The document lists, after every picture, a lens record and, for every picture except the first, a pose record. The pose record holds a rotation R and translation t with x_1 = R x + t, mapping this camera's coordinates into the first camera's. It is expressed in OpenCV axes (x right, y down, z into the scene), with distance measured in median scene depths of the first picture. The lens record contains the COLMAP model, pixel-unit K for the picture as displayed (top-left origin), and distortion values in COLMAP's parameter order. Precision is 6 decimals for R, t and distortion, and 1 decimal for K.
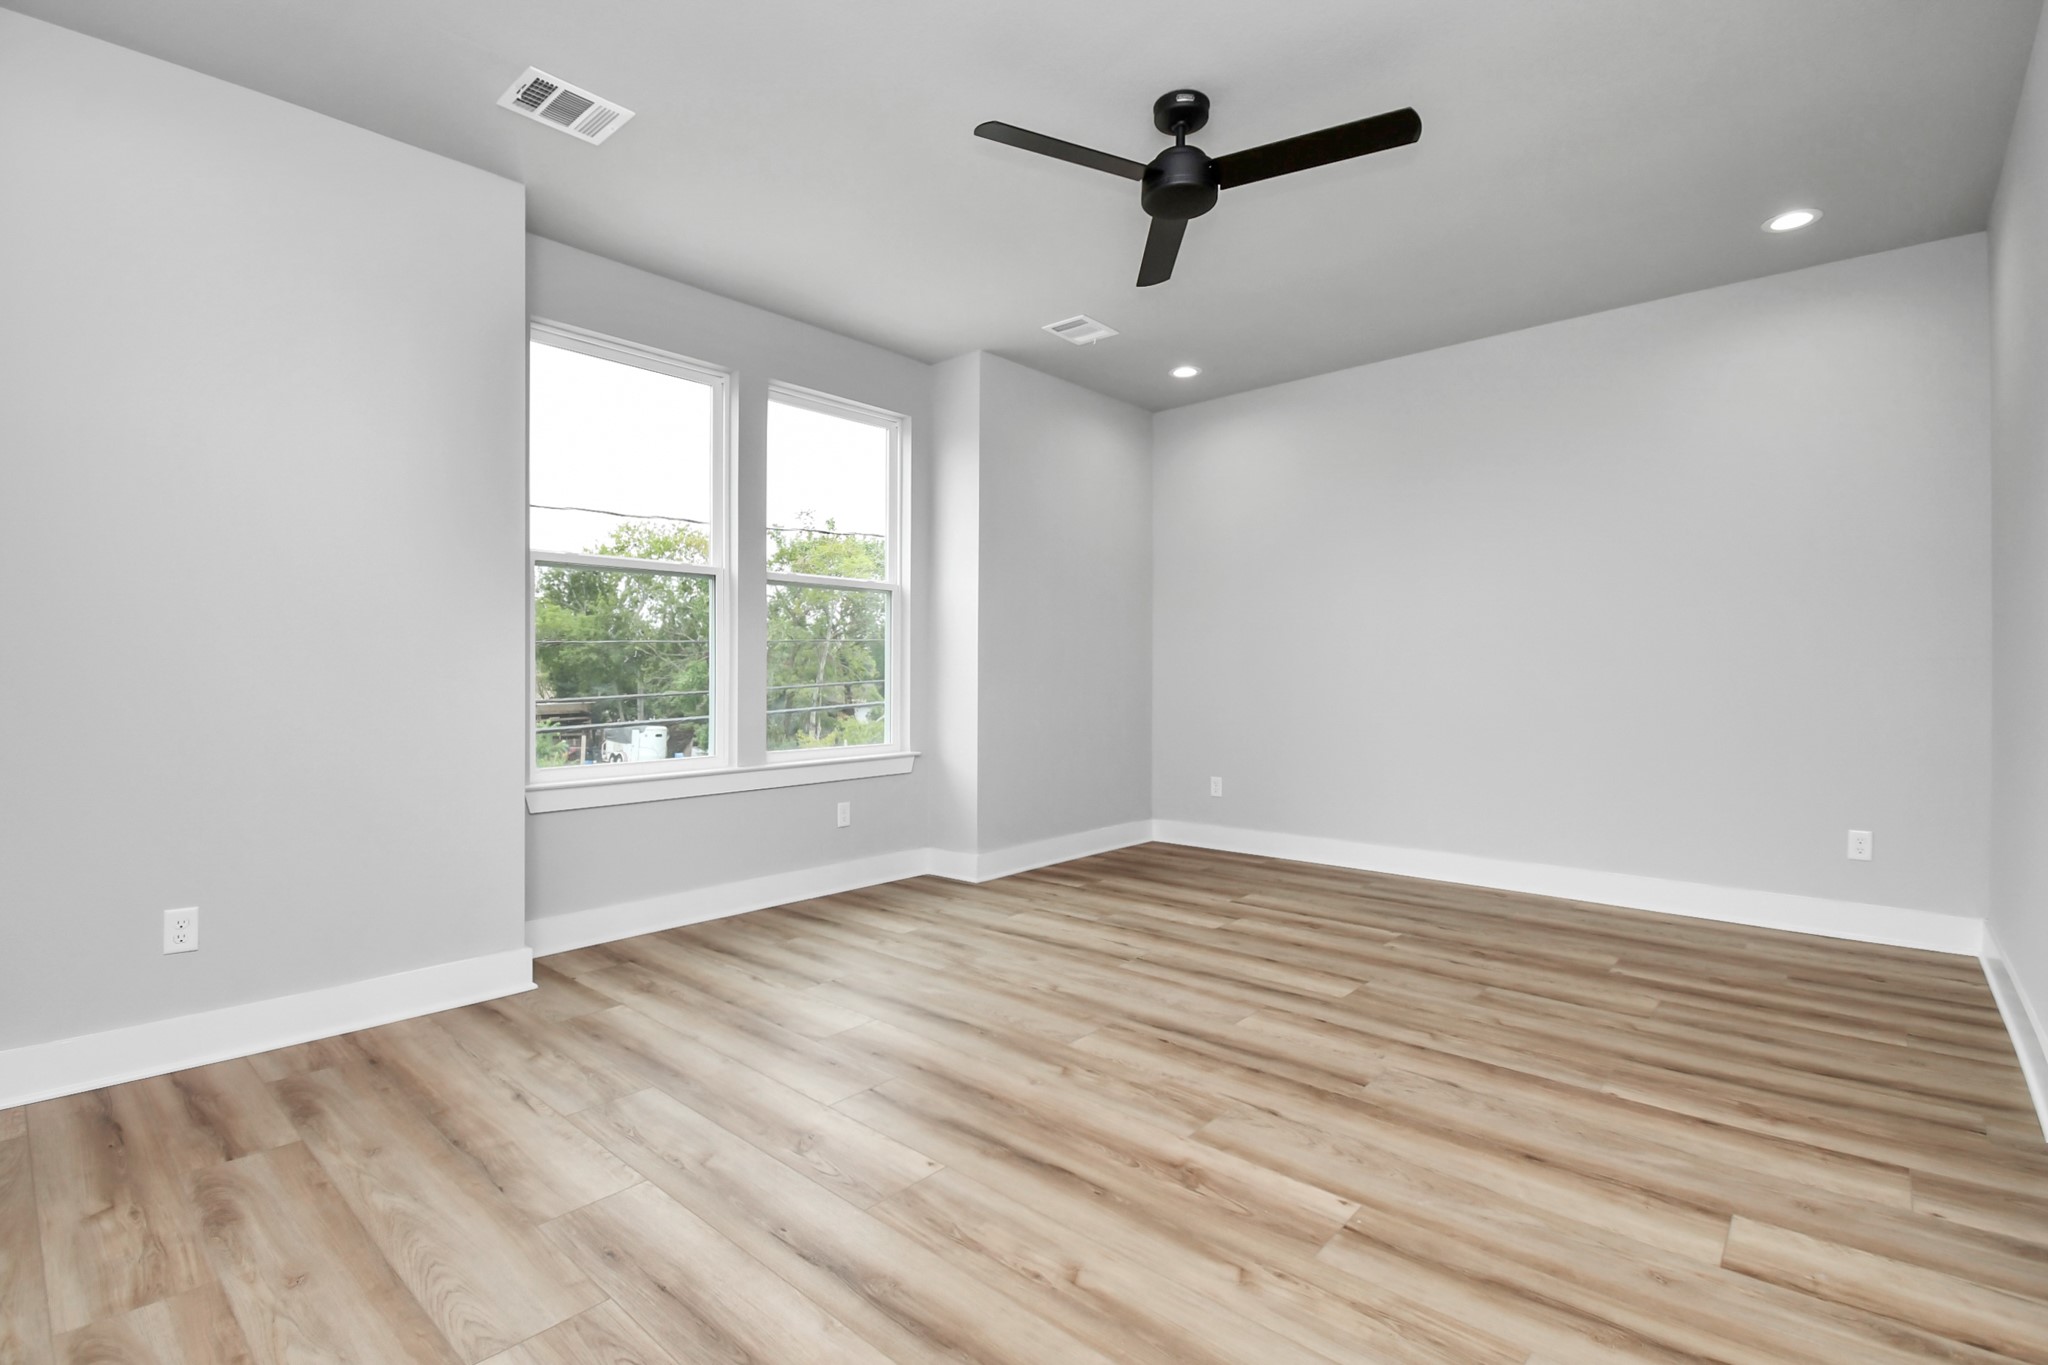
lens RADIAL K [[943.4, 0, 1010.8], [0, 943.4, 682.9], [0, 0, 1]] dist [0.002558, -0.018909]
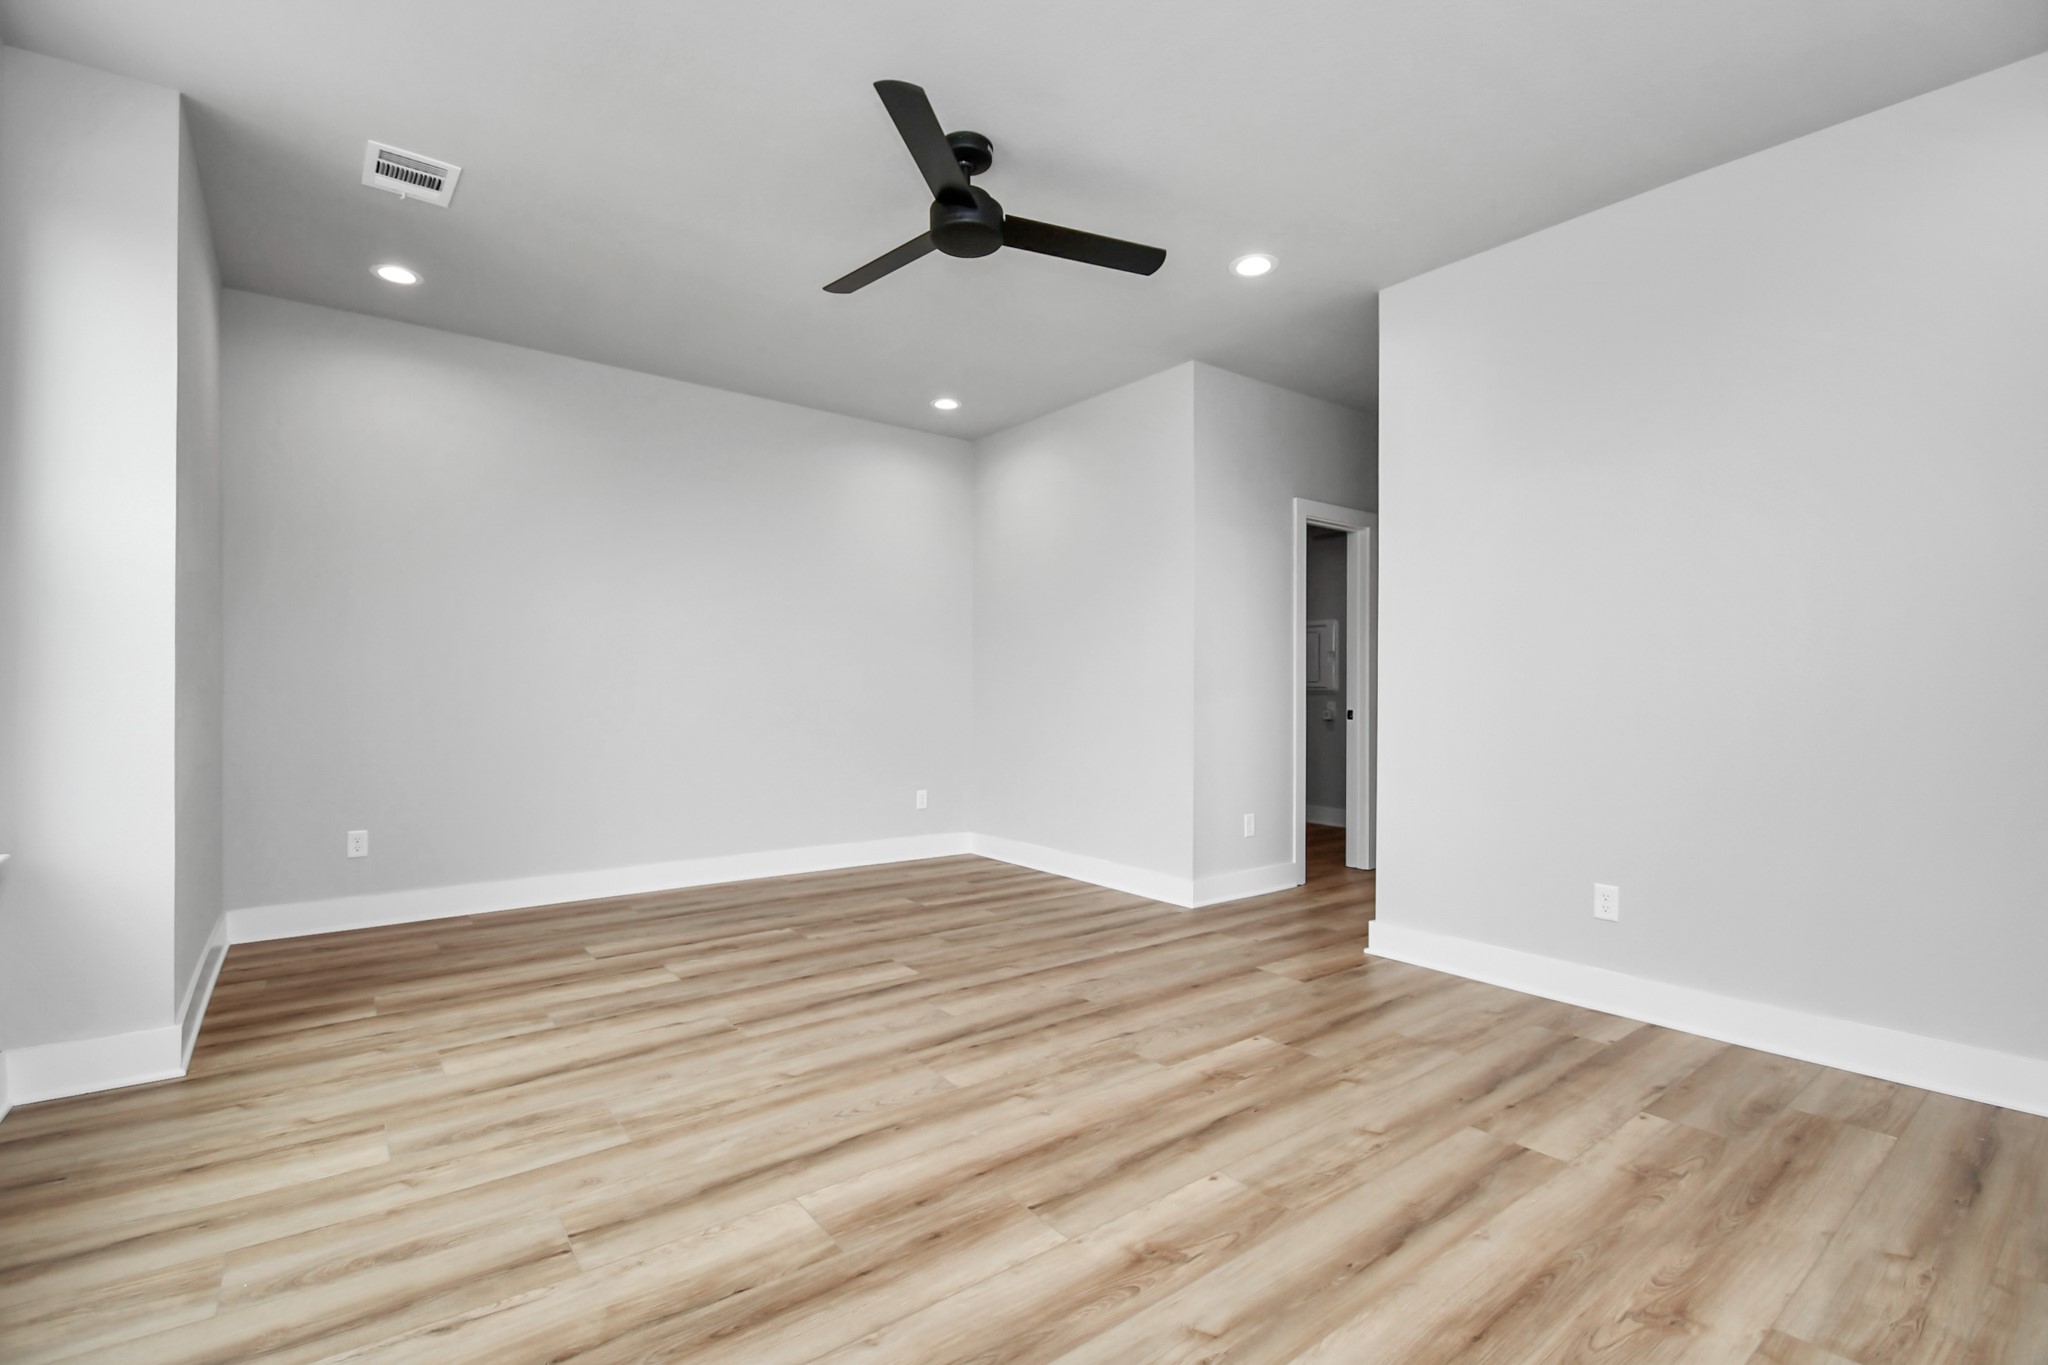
lens RADIAL K [[943.4, 0, 1010.8], [0, 943.4, 682.9], [0, 0, 1]] dist [0.002558, -0.018909]
pose [[0.185286, 0.001912, 0.982683, -0.735582], [0.013837, 0.999894, -0.004554, -0.005425], [-0.982587, 0.014441, 0.185240, 0.682643]]
